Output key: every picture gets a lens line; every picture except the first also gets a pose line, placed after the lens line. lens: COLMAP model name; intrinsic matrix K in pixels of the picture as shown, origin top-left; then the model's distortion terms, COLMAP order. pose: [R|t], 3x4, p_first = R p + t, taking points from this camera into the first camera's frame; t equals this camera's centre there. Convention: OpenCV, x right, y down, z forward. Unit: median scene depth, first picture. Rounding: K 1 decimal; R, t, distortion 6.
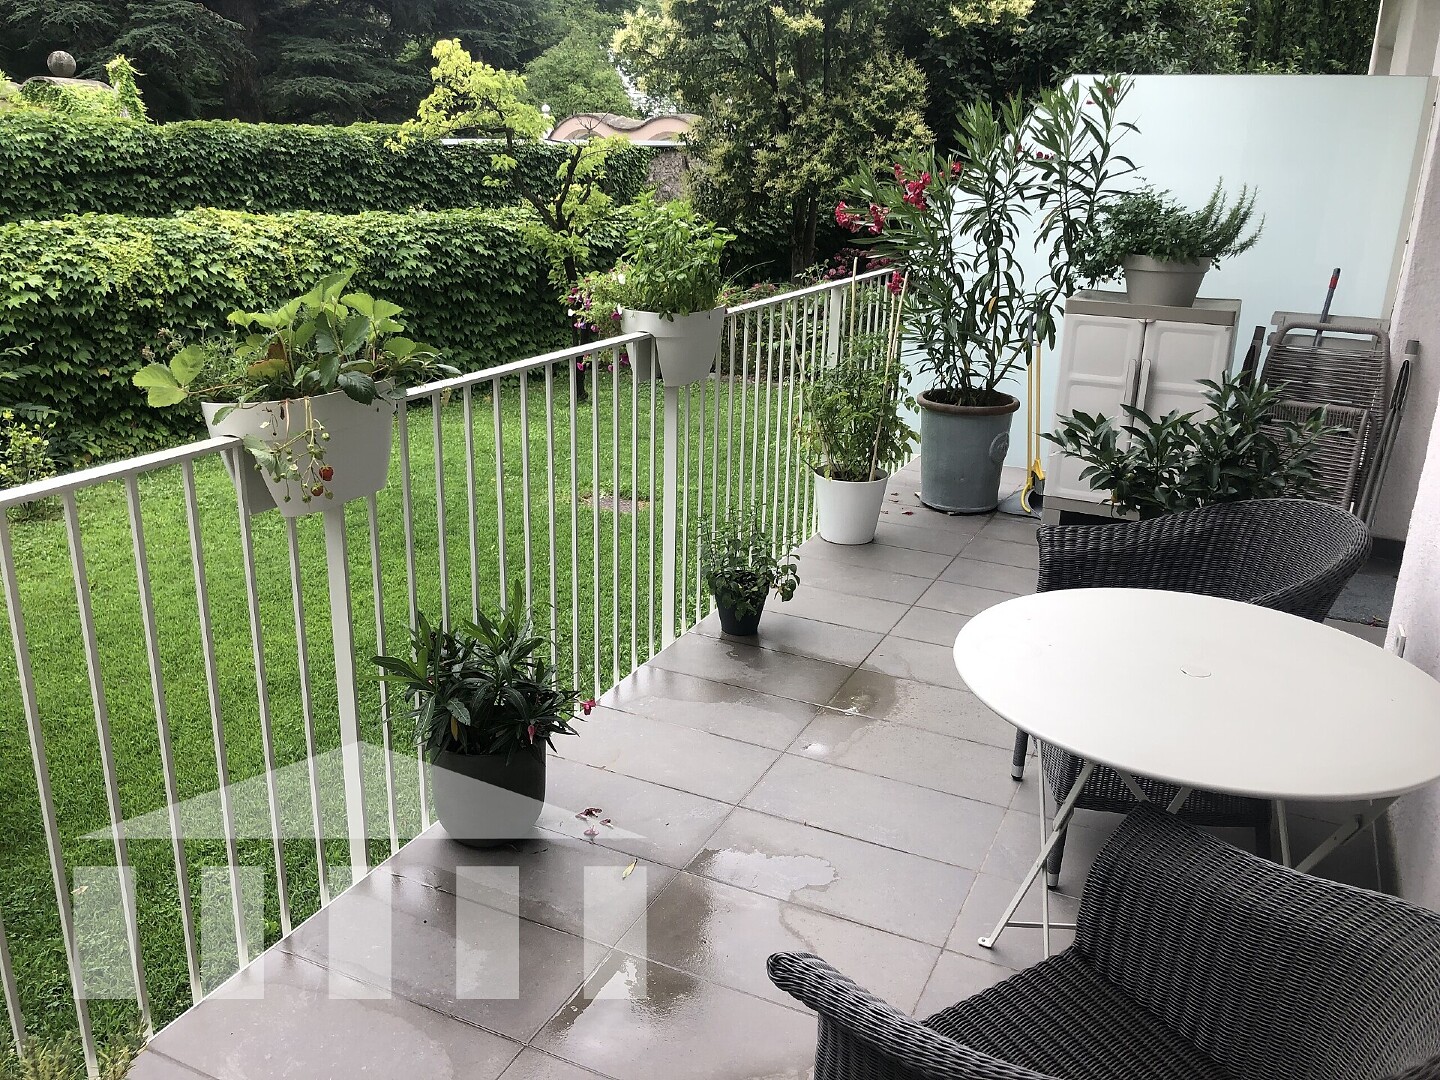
lens RADIAL K [[1177.0, 0, 720.8], [0, 1177.0, 522.5], [0, 0, 1]] dist [0.029516, -0.007045]
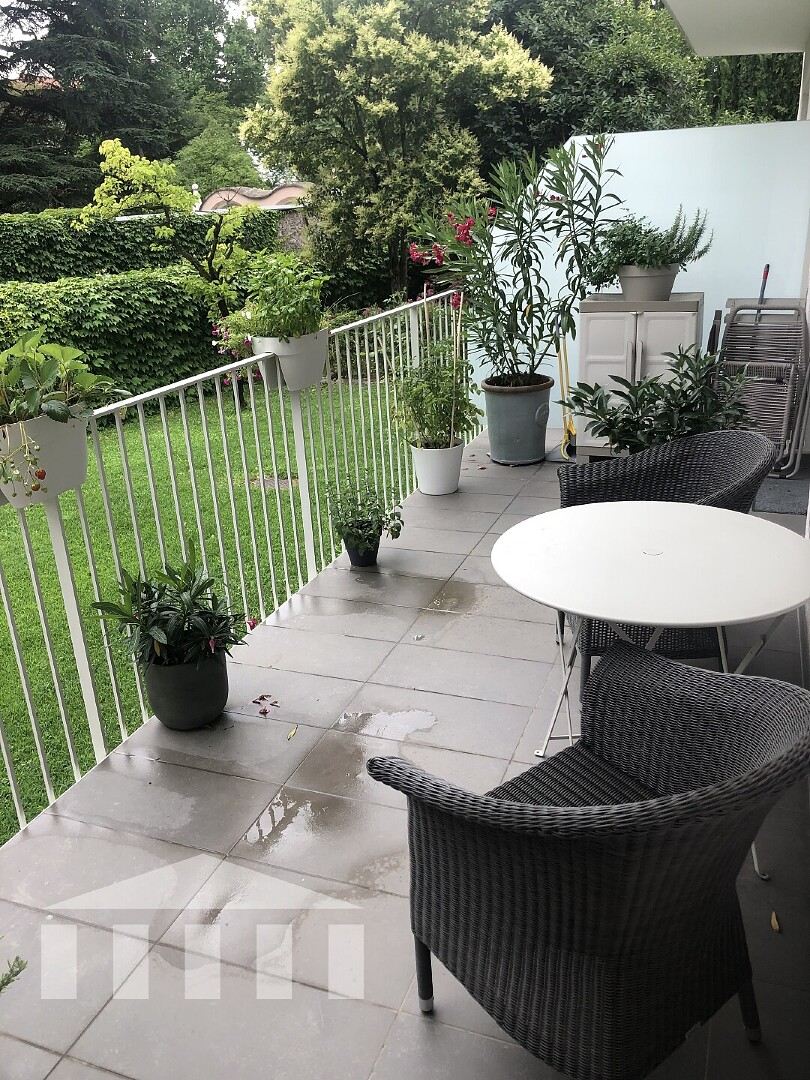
lens RADIAL K [[882.5, 0, 410.7], [0, 882.5, 534.0], [0, 0, 1]] dist [0.009273, 0.009453]
pose [[0.993941, -0.097880, 0.050001, 0.006596], [0.095192, 0.994016, 0.053570, 0.002162], [-0.054946, -0.048486, 0.997311, -0.011464]]
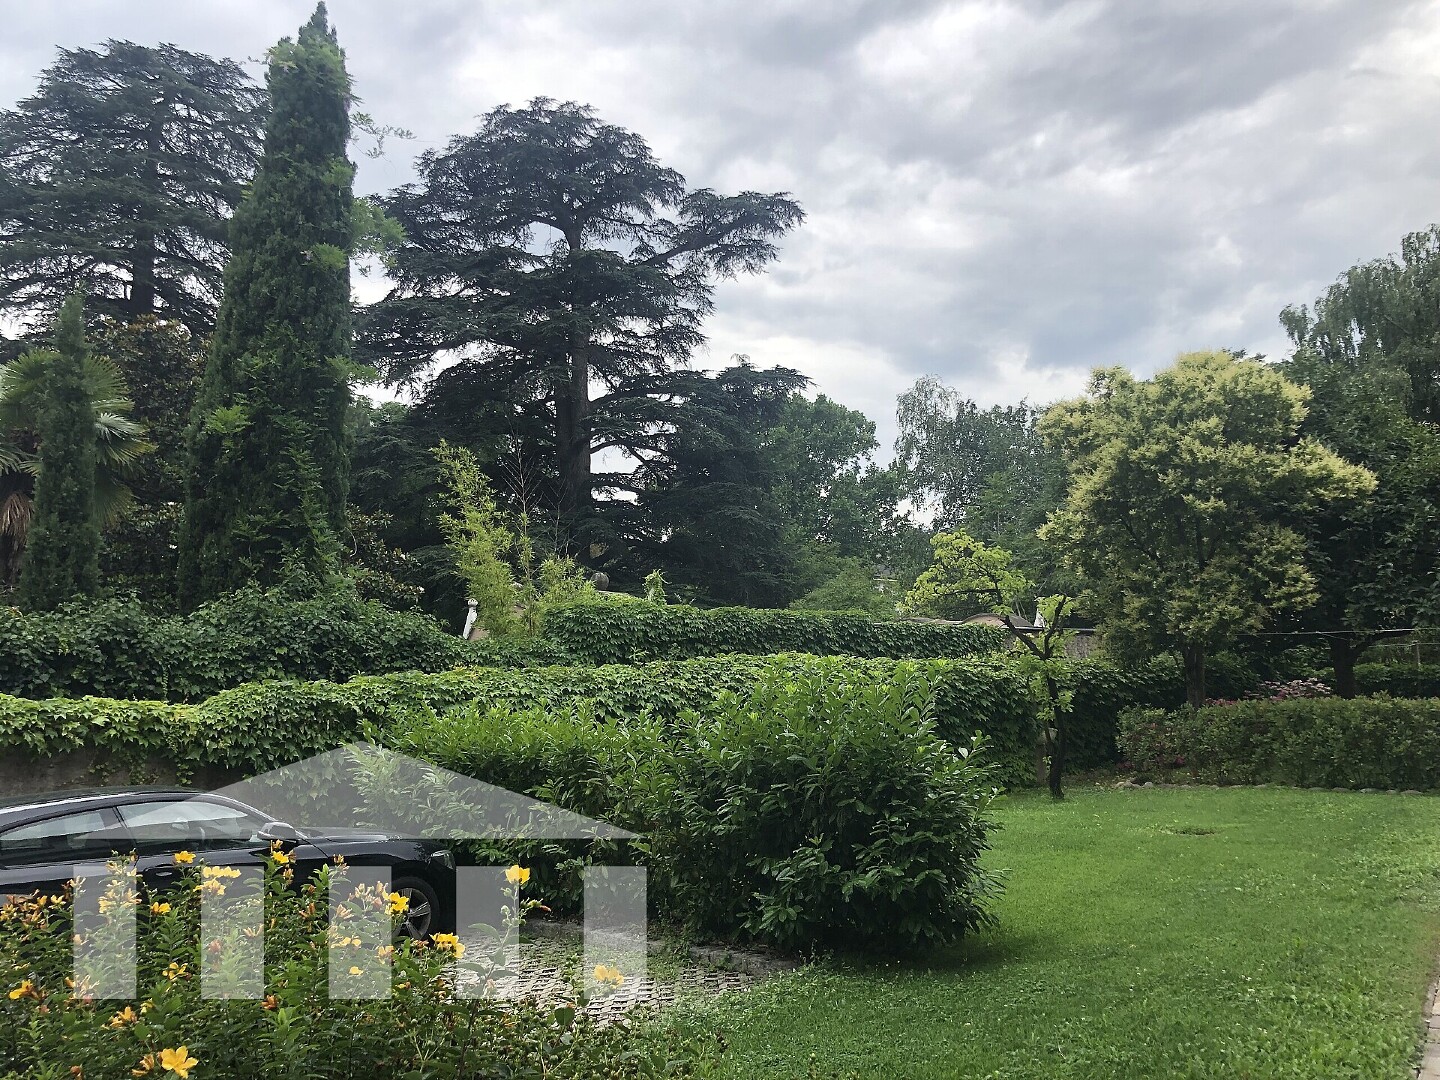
lens RADIAL K [[1163.8, 0, 720.0], [0, 1163.8, 540.0], [0, 0, 1]] dist [0.128524, -0.357517]
pose [[0.988677, -0.064950, -0.135277, -0.334571], [0.001835, 0.906645, -0.421891, 0.194769], [0.150050, 0.416866, 0.896498, -0.289259]]
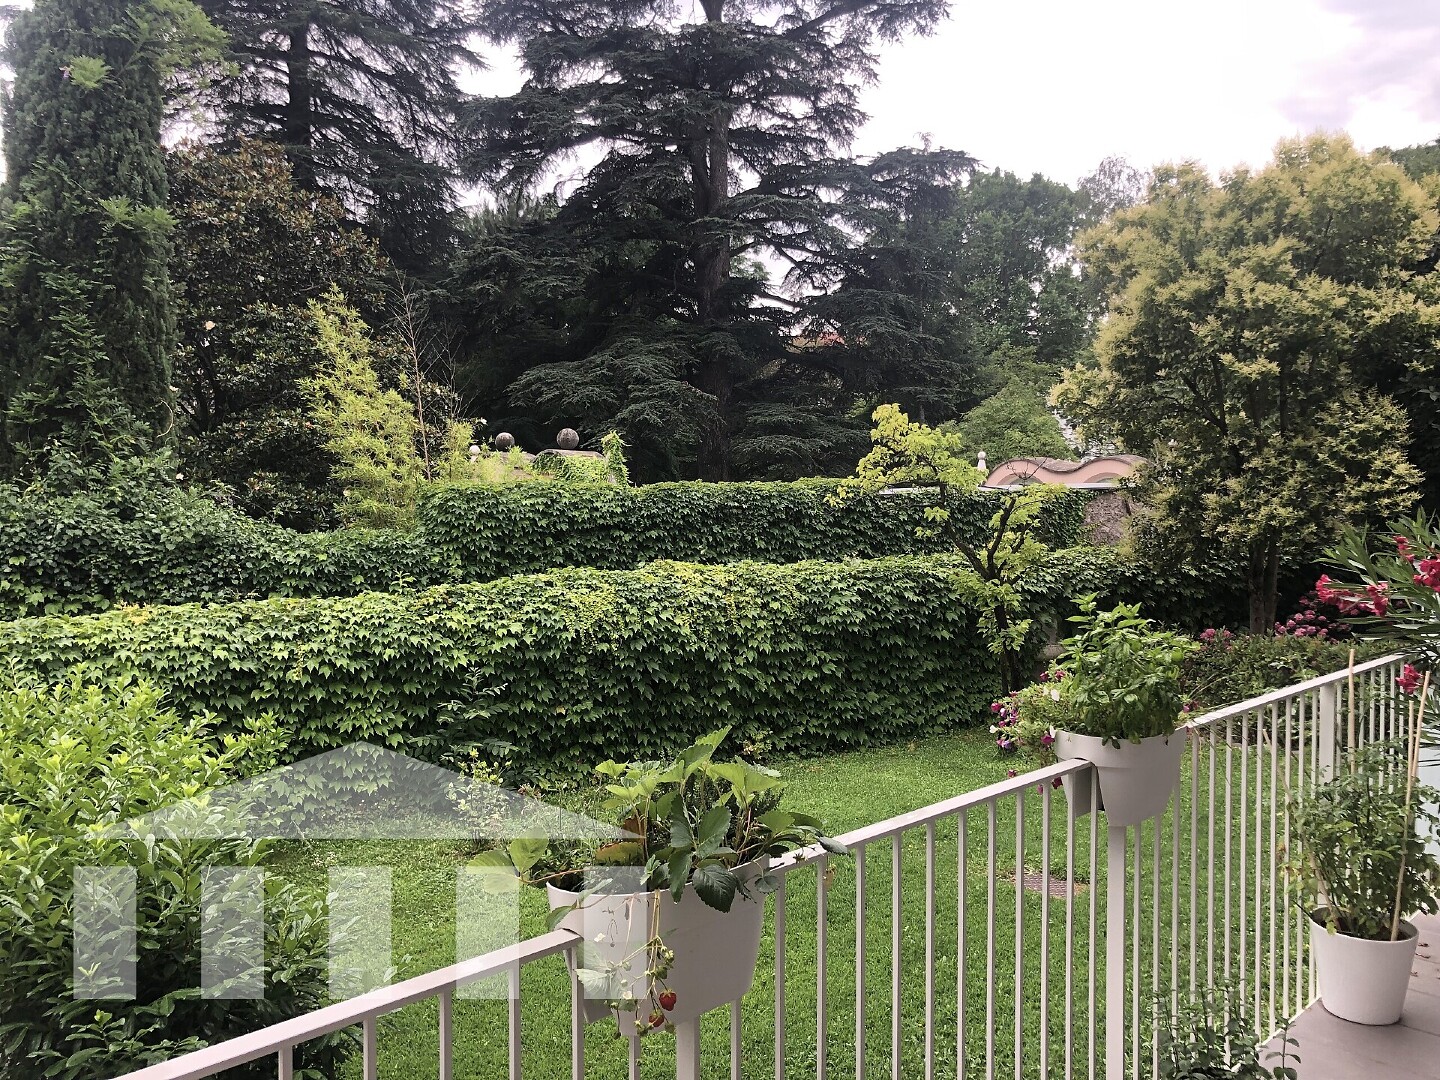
lens RADIAL K [[1176.7, 0, 723.0], [0, 1176.7, 531.5], [0, 0, 1]] dist [0.009273, 0.009453]
pose [[0.936881, -0.013375, -0.349392, -0.002735], [-0.080269, 0.964352, -0.252155, -0.021996], [0.340309, 0.264285, 0.902410, 0.031945]]
